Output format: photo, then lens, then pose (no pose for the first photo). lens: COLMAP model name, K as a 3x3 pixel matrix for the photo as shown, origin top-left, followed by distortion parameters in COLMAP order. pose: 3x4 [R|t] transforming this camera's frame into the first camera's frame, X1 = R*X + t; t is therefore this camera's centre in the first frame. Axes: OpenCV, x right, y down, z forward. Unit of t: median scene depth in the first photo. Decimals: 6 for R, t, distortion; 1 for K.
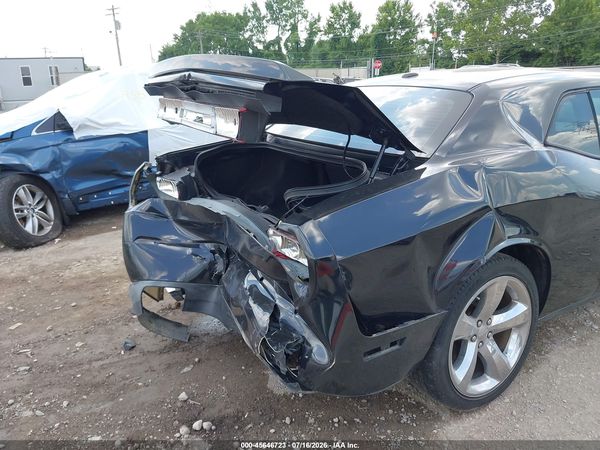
lens RADIAL K [[470.2, 0, 300.0], [0, 470.2, 225.0], [0, 0, 1]] dist [-0.014791, -0.000580]
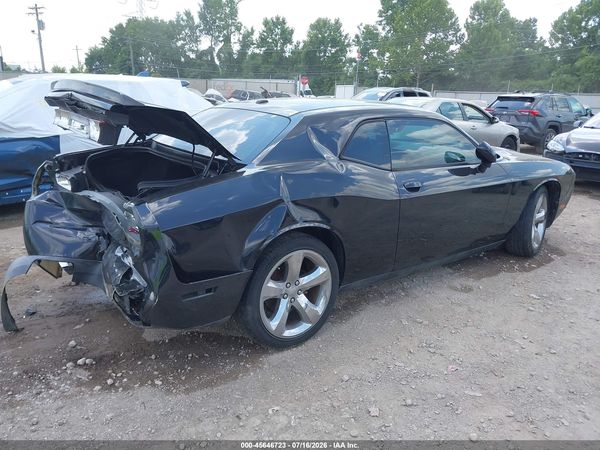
lens RADIAL K [[456.8, 0, 301.8], [0, 456.8, 235.6], [0, 0, 1]] dist [-0.020919, 0.004091]
pose [[0.988532, 0.006238, 0.150882, 0.081531], [-0.006932, 0.999968, 0.004075, 0.026554], [-0.150852, -0.005075, 0.988543, -0.143993]]
